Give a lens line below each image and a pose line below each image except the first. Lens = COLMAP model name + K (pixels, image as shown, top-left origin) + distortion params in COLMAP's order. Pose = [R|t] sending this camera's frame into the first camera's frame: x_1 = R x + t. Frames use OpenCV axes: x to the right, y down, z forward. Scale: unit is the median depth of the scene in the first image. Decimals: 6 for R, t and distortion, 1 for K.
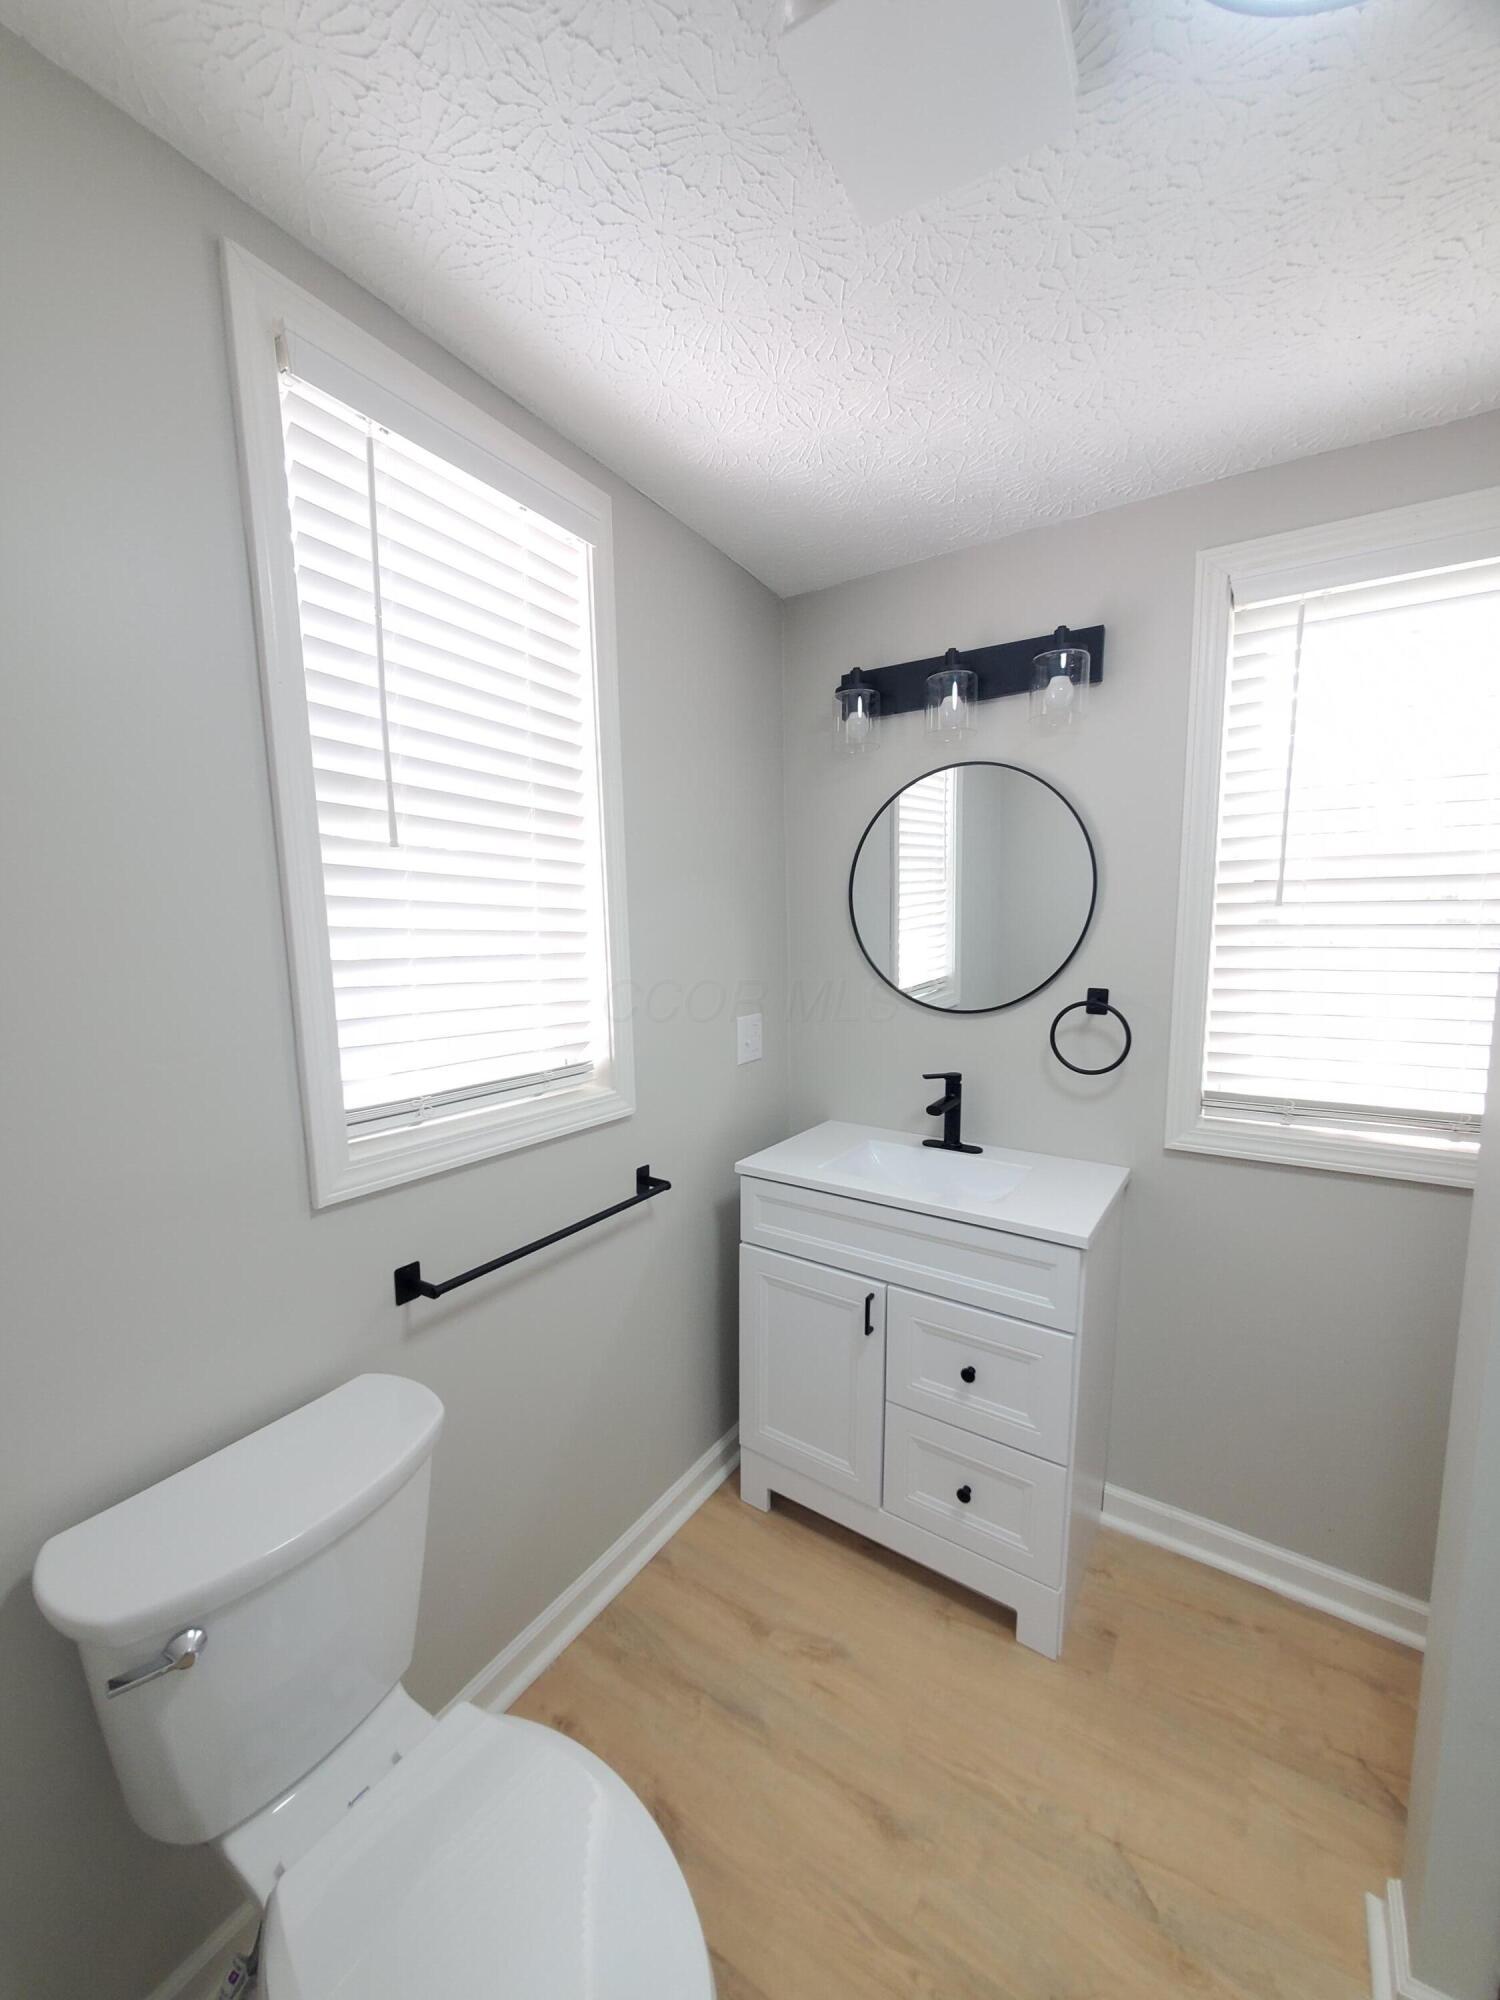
lens RADIAL K [[770.3, 0, 722.2], [0, 770.3, 1009.1], [0, 0, 1]] dist [-0.012035, -0.000314]
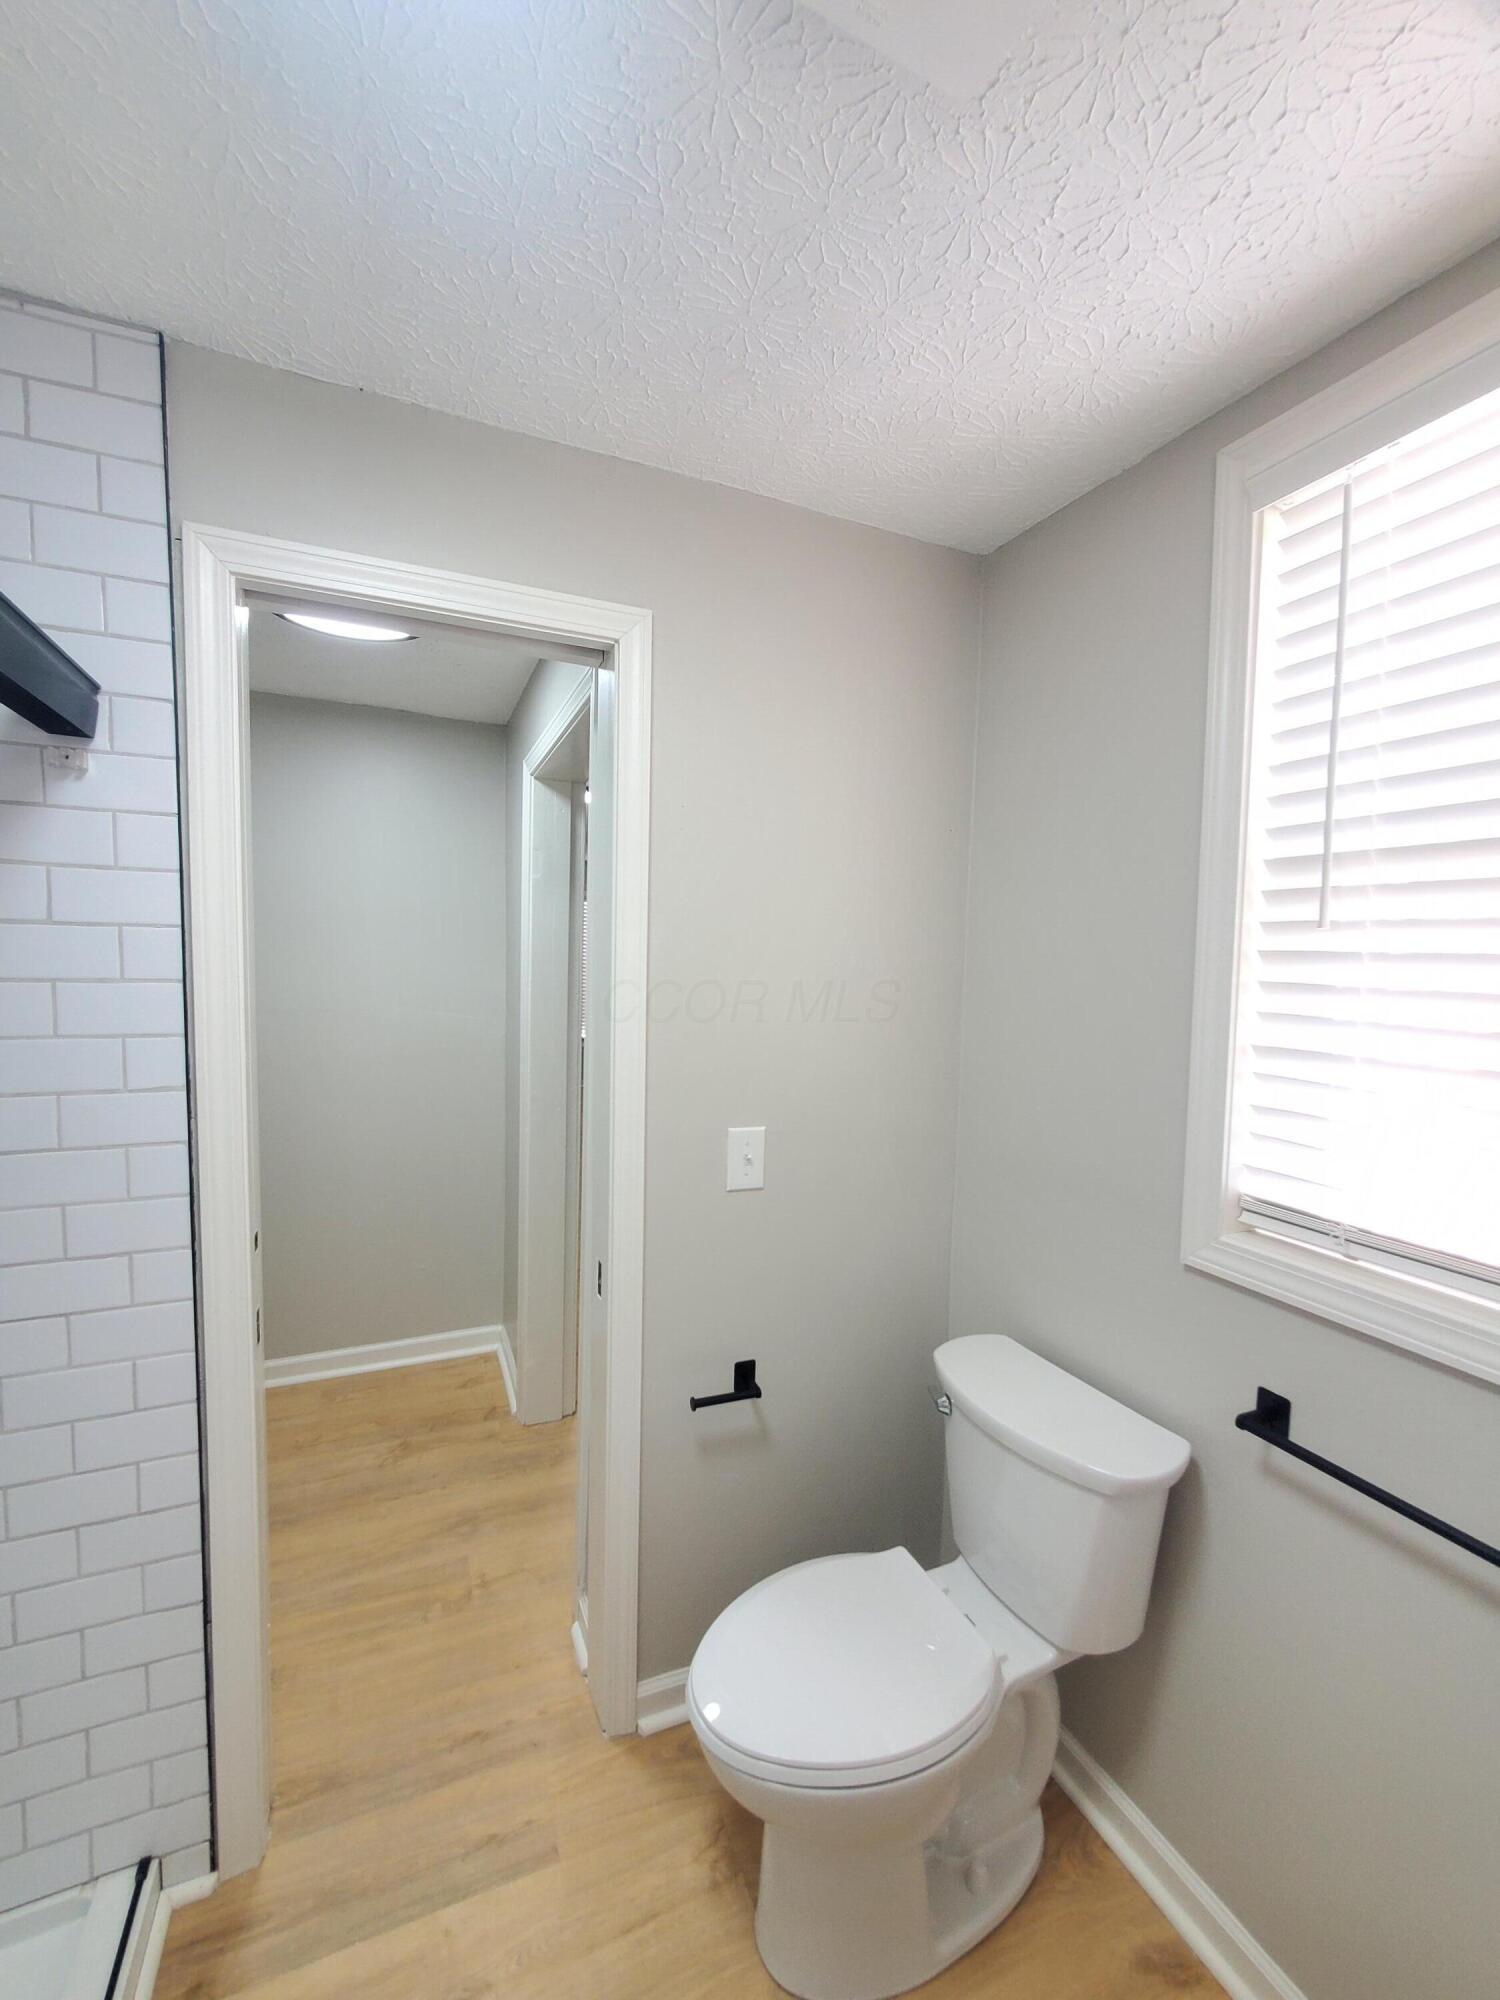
lens RADIAL K [[770.3, 0, 722.2], [0, 770.3, 1009.1], [0, 0, 1]] dist [-0.012035, -0.000314]
pose [[-0.534057, 0.034497, -0.844744, 0.720085], [-0.110449, 0.987757, 0.110165, -0.143494], [0.838203, 0.152136, -0.523709, 0.935368]]
